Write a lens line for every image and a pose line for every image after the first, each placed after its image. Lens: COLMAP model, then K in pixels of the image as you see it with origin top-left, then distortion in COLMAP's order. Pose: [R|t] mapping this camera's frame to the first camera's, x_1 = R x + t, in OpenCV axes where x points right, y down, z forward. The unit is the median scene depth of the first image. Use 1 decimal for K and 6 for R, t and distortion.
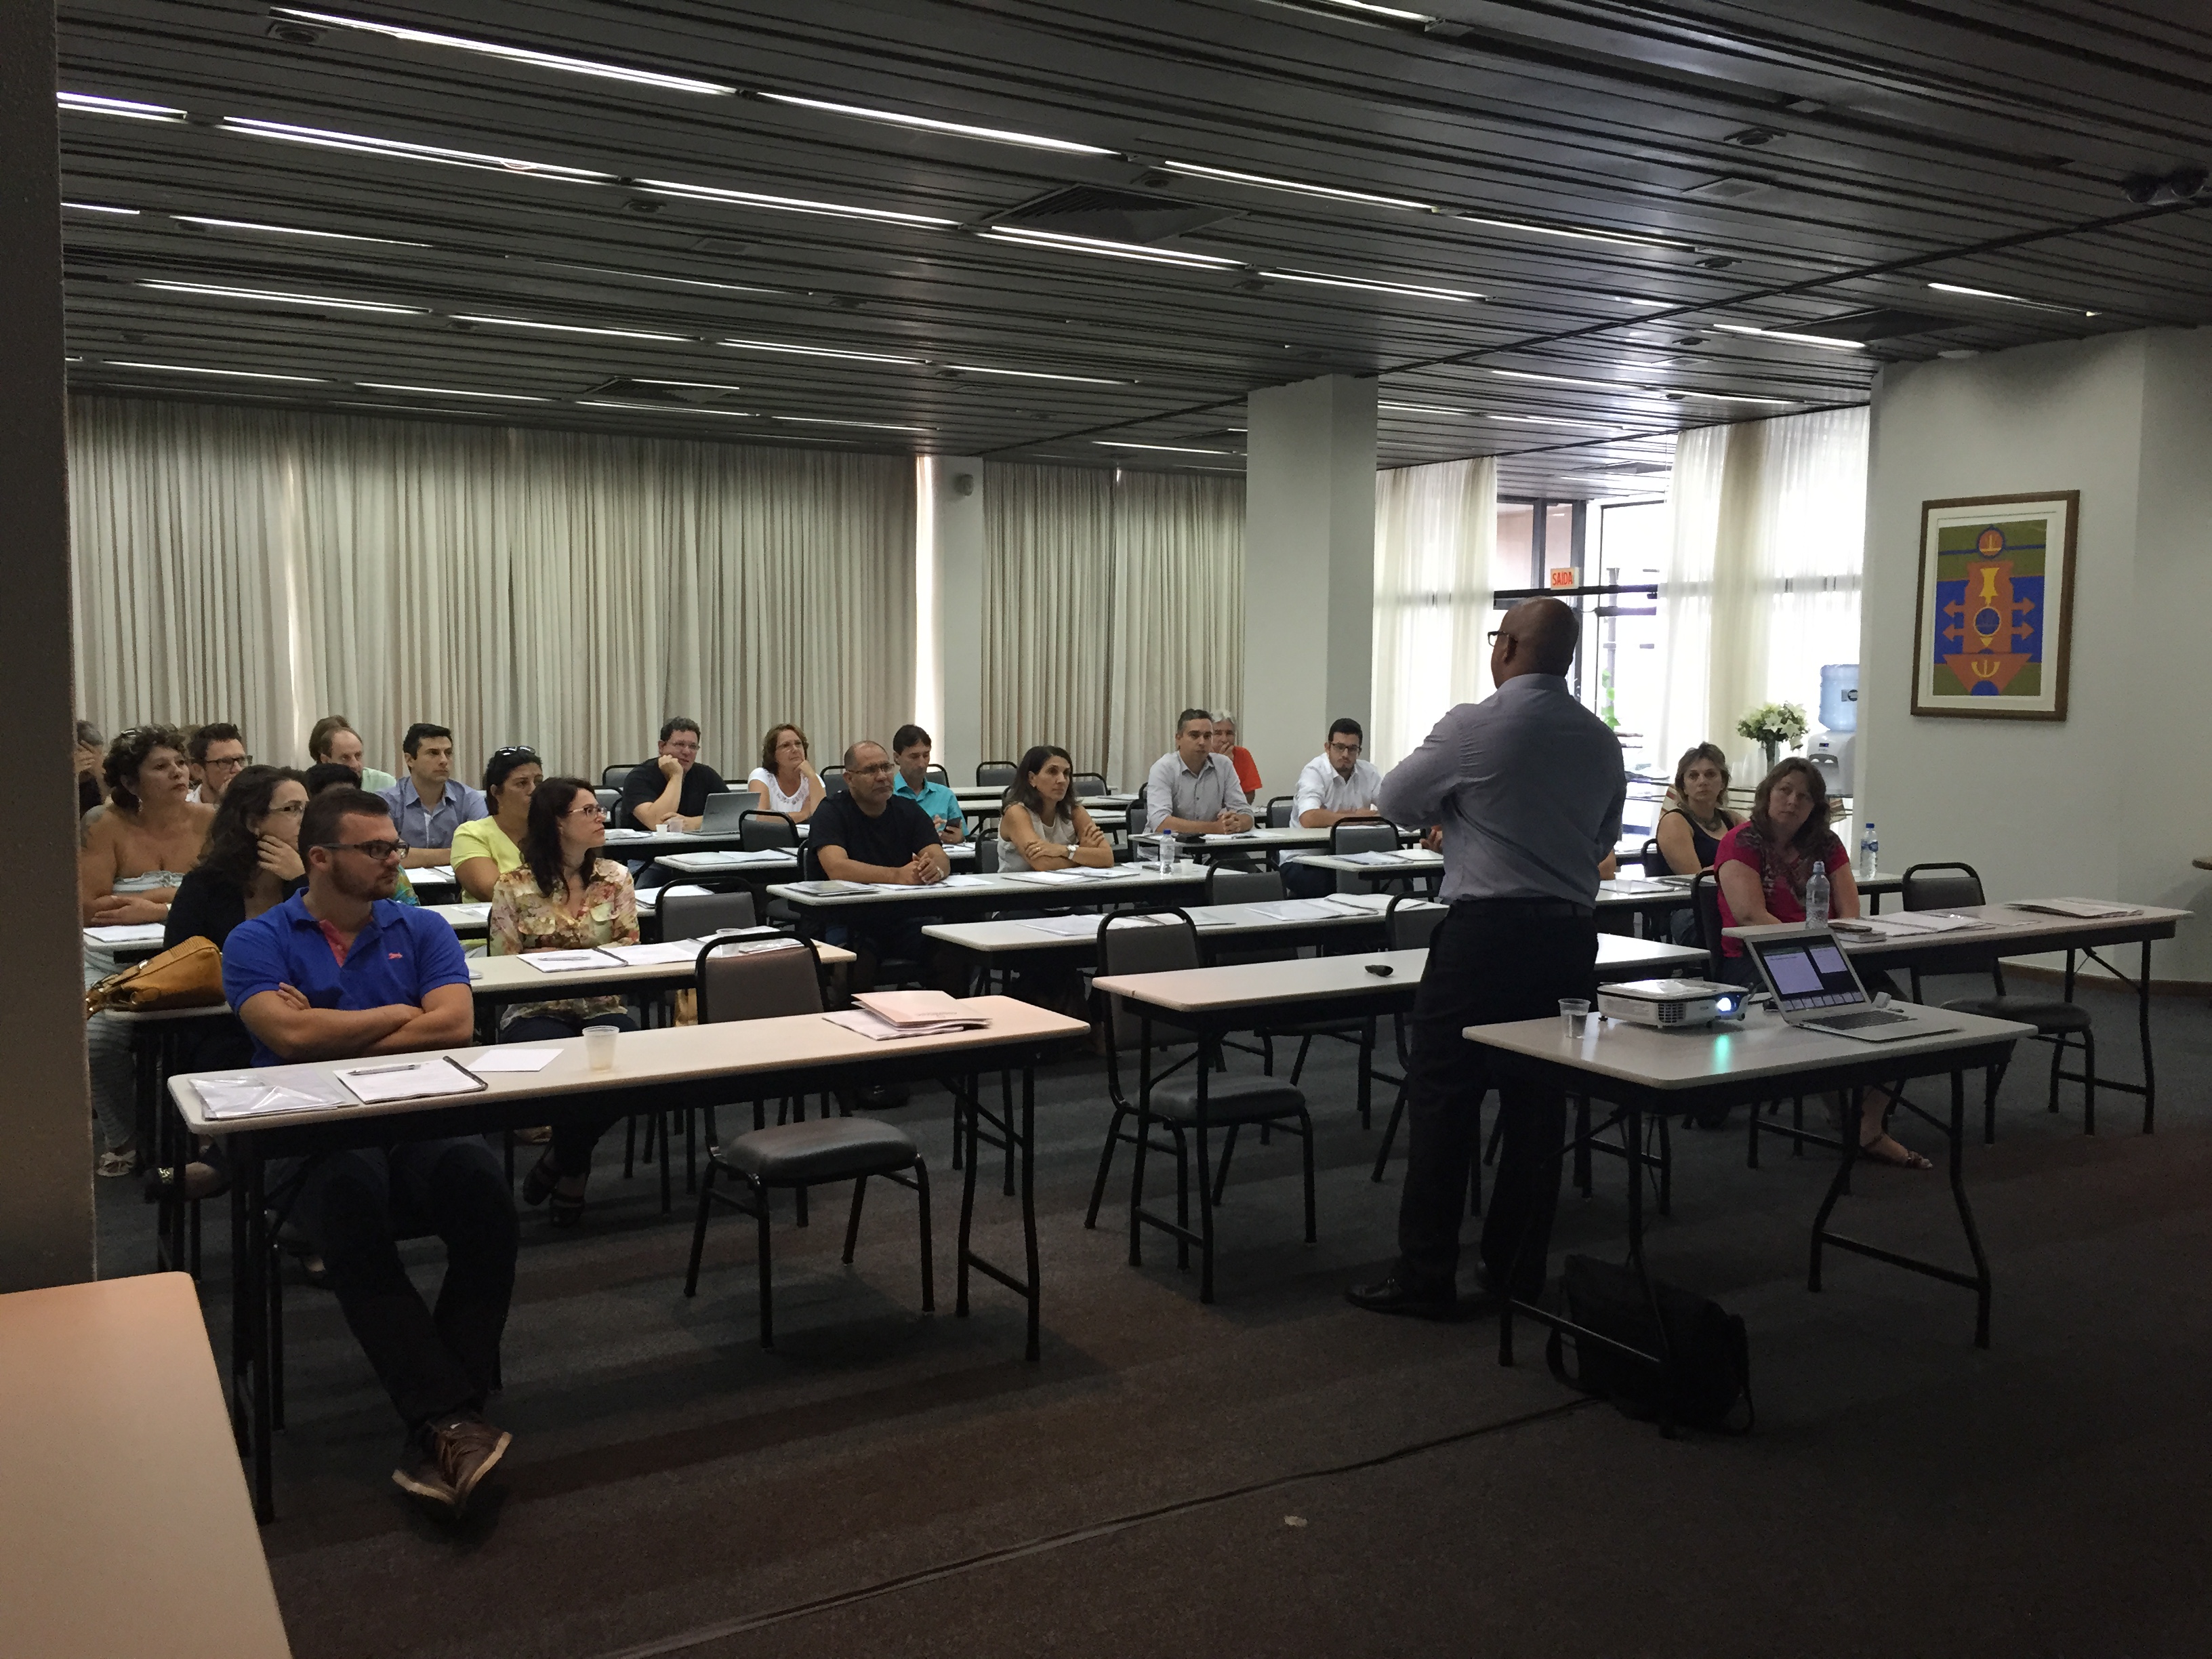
lens RADIAL K [[1887.7, 0, 1108.6], [0, 1887.7, 829.4], [0, 0, 1]] dist [0.034034, -0.020197]
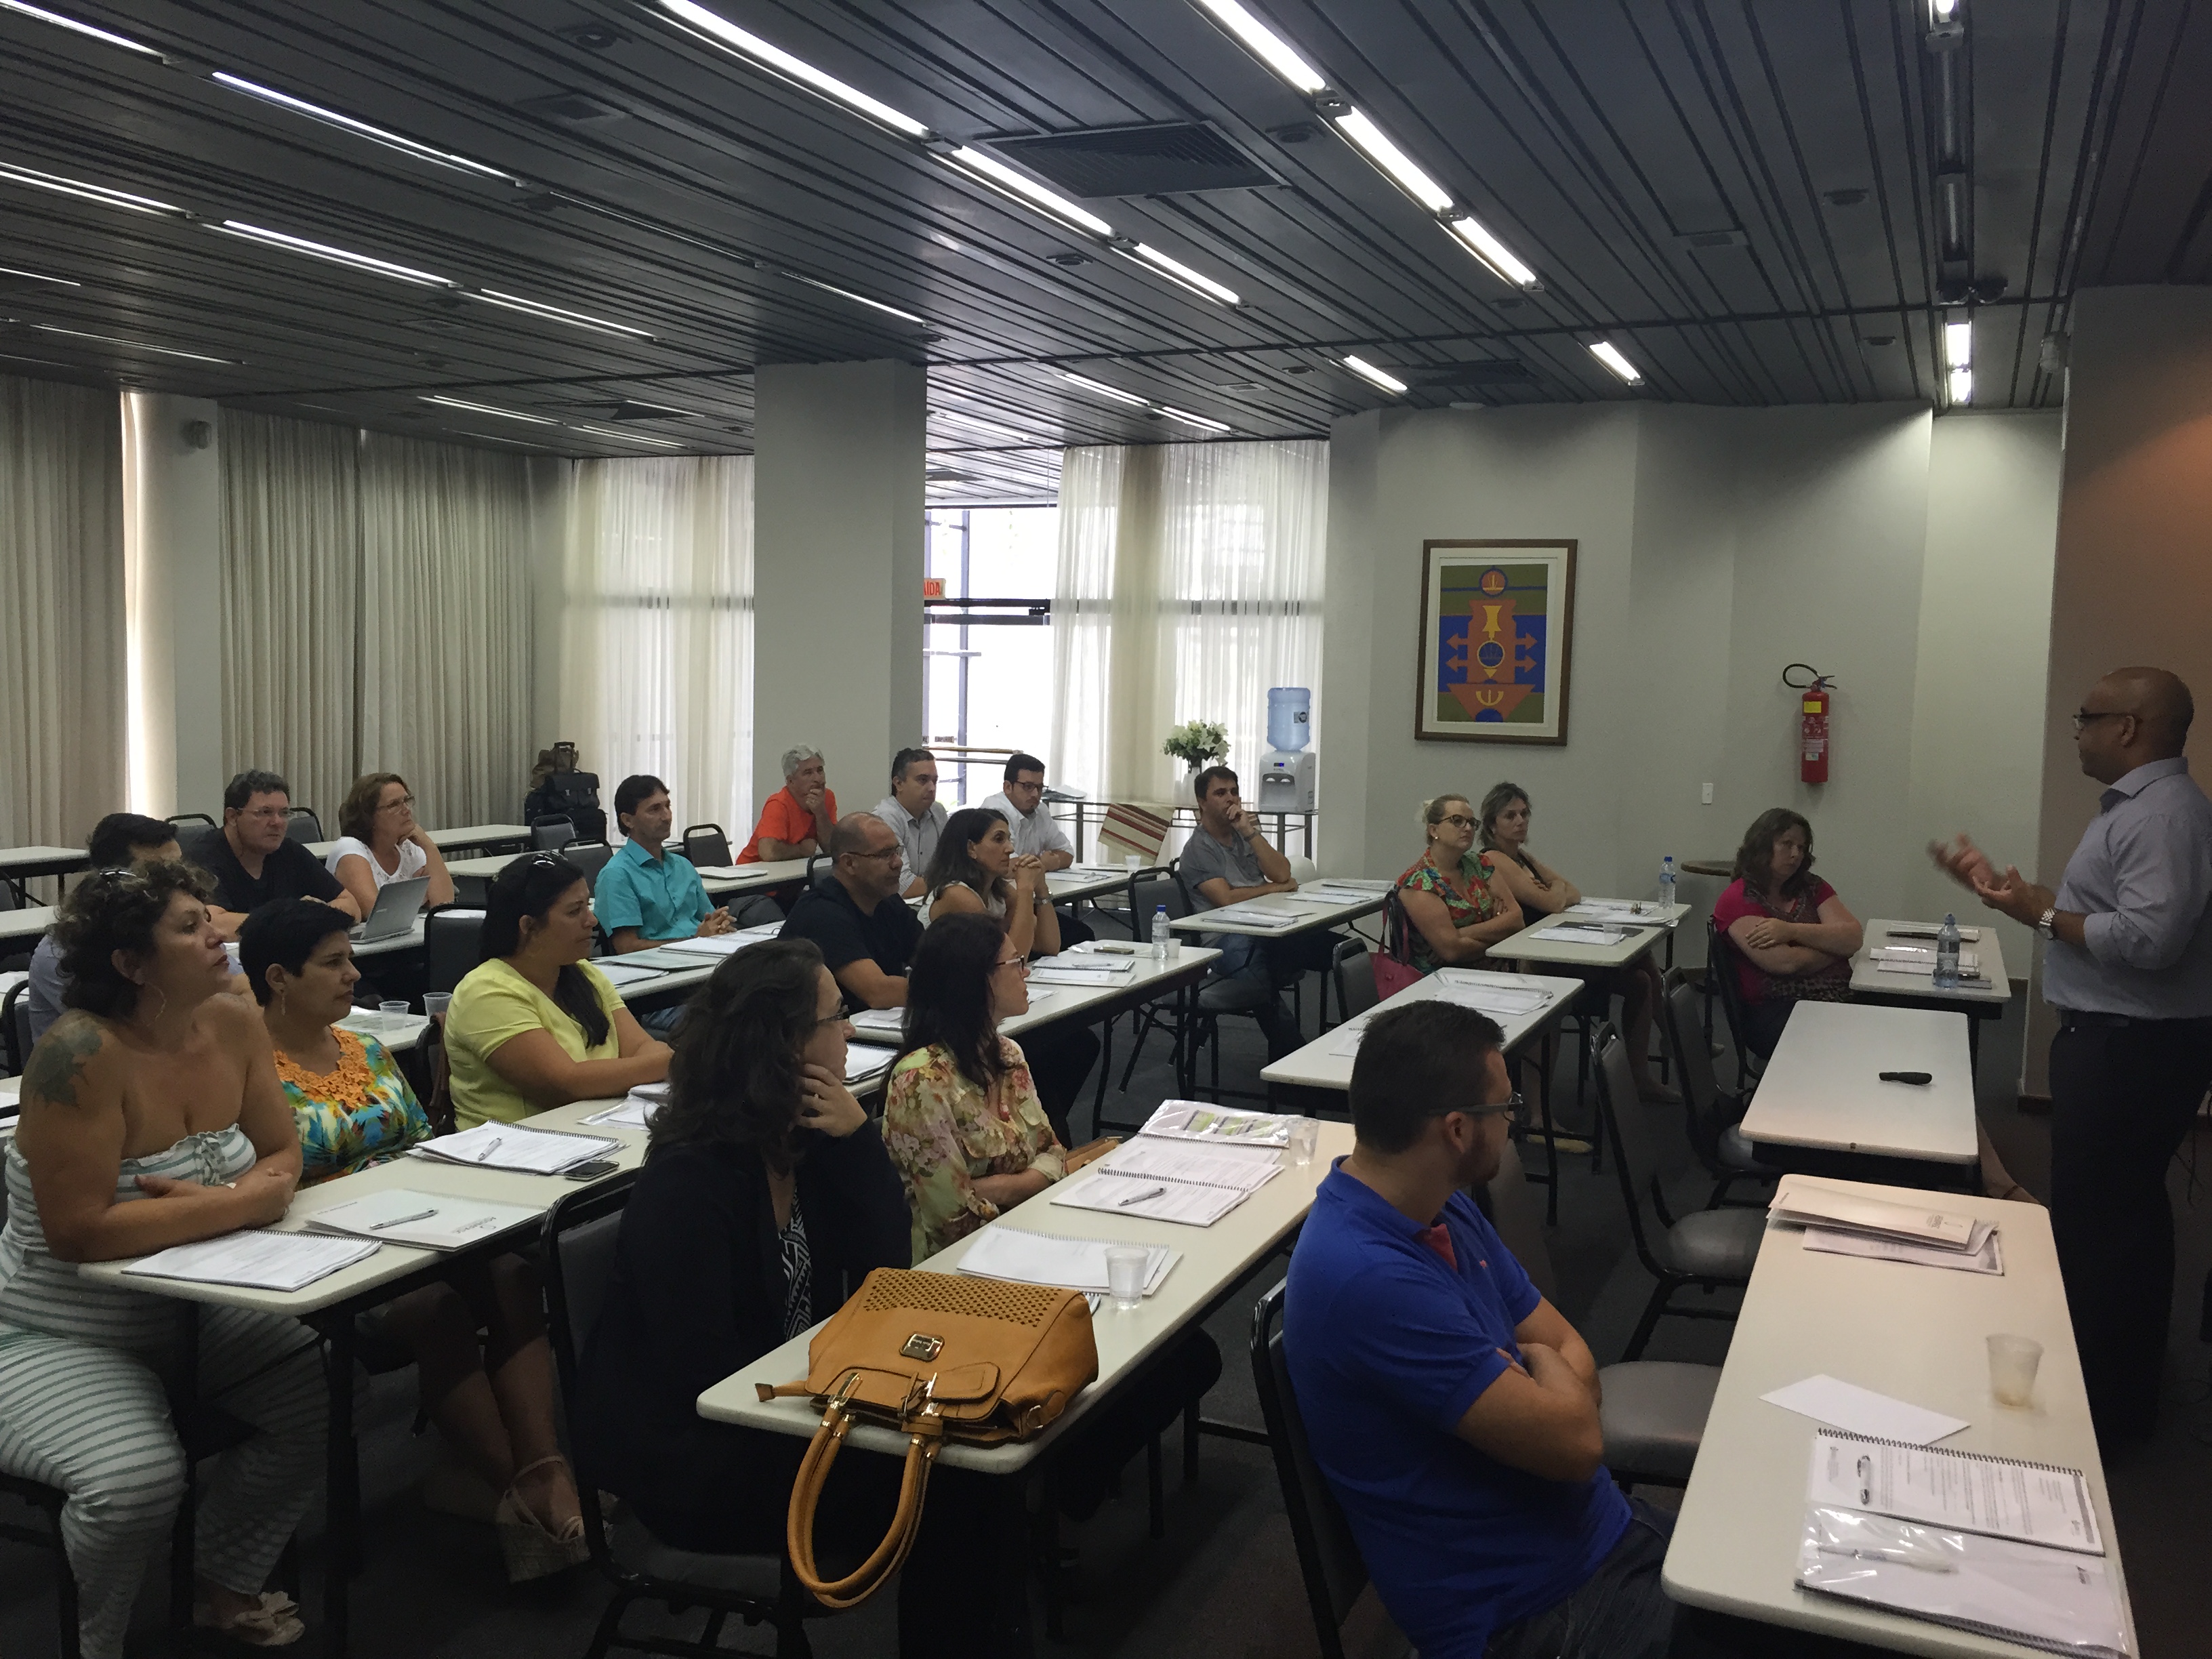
lens RADIAL K [[1887.7, 0, 1108.6], [0, 1887.7, 829.4], [0, 0, 1]] dist [0.034034, -0.020197]
pose [[0.812769, -0.039699, 0.581231, -0.346203], [0.035026, 0.999201, 0.019268, -0.036768], [-0.581532, 0.004698, 0.813510, 0.239687]]
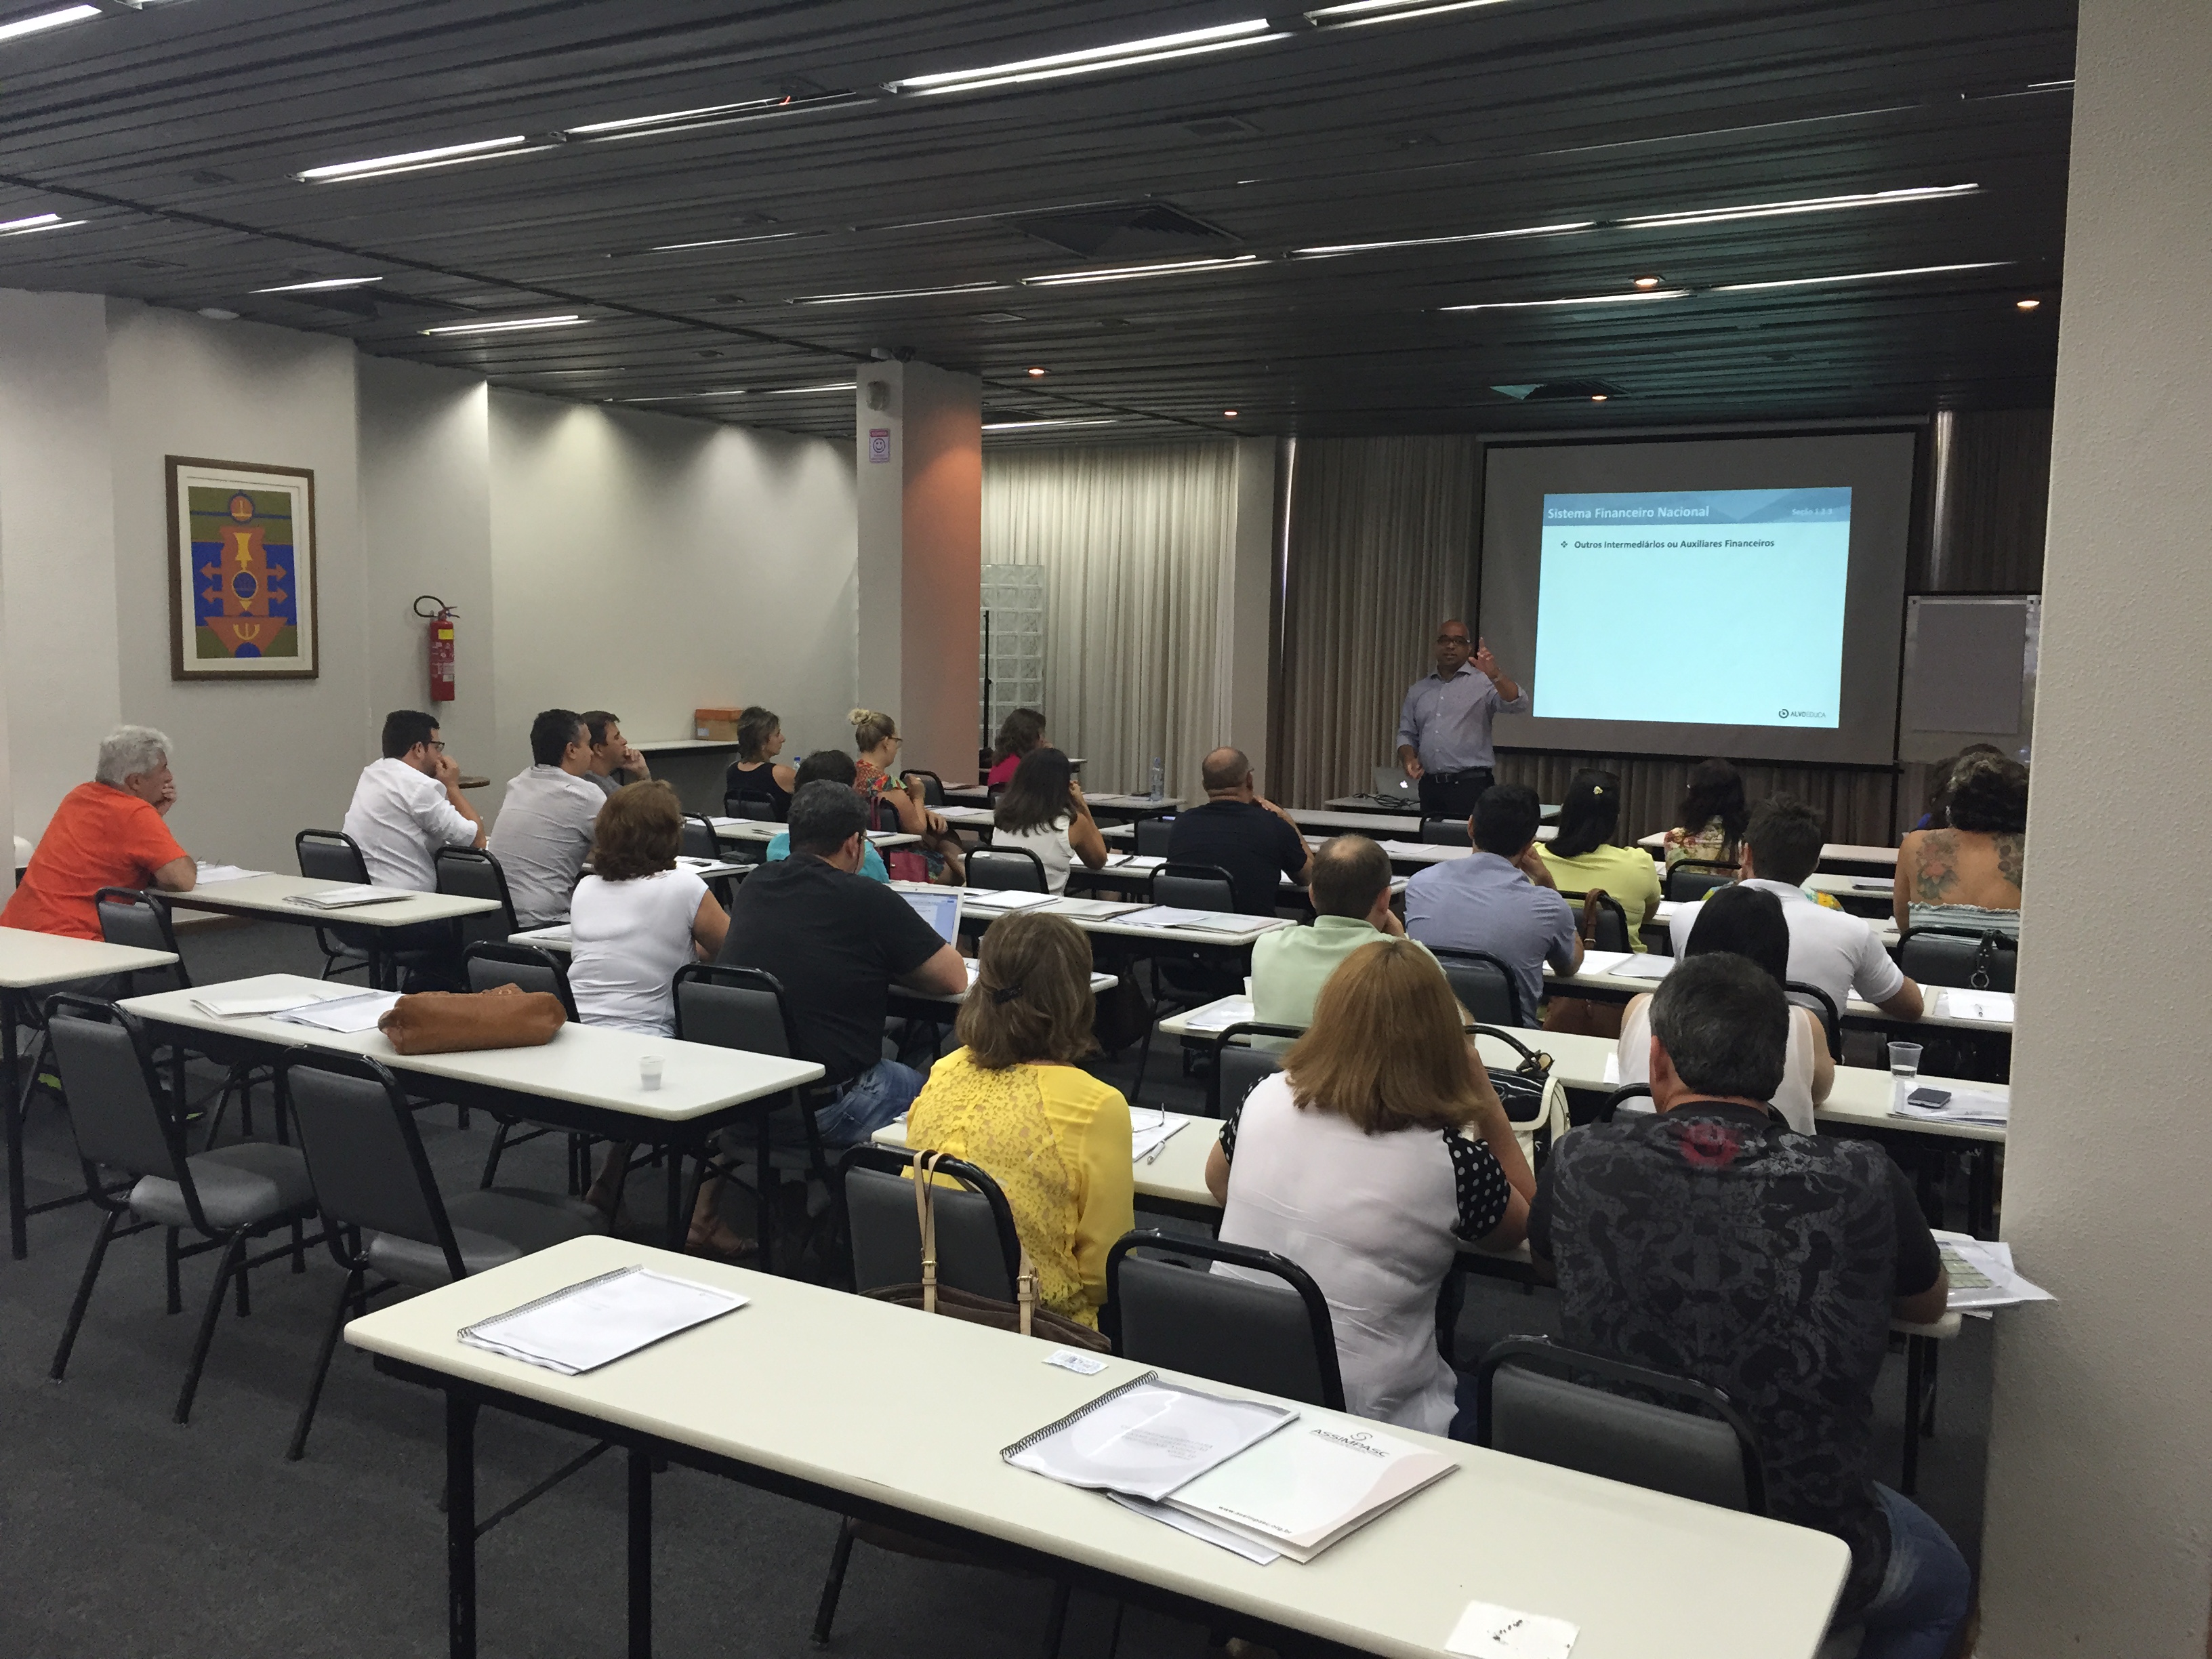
lens RADIAL K [[1887.7, 0, 1108.6], [0, 1887.7, 829.4], [0, 0, 1]] dist [0.034034, -0.020197]
pose [[-0.480666, -0.106459, 0.870417, -0.658117], [0.060709, 0.986182, 0.154143, -0.107334], [-0.874800, 0.126934, -0.467561, 1.069875]]
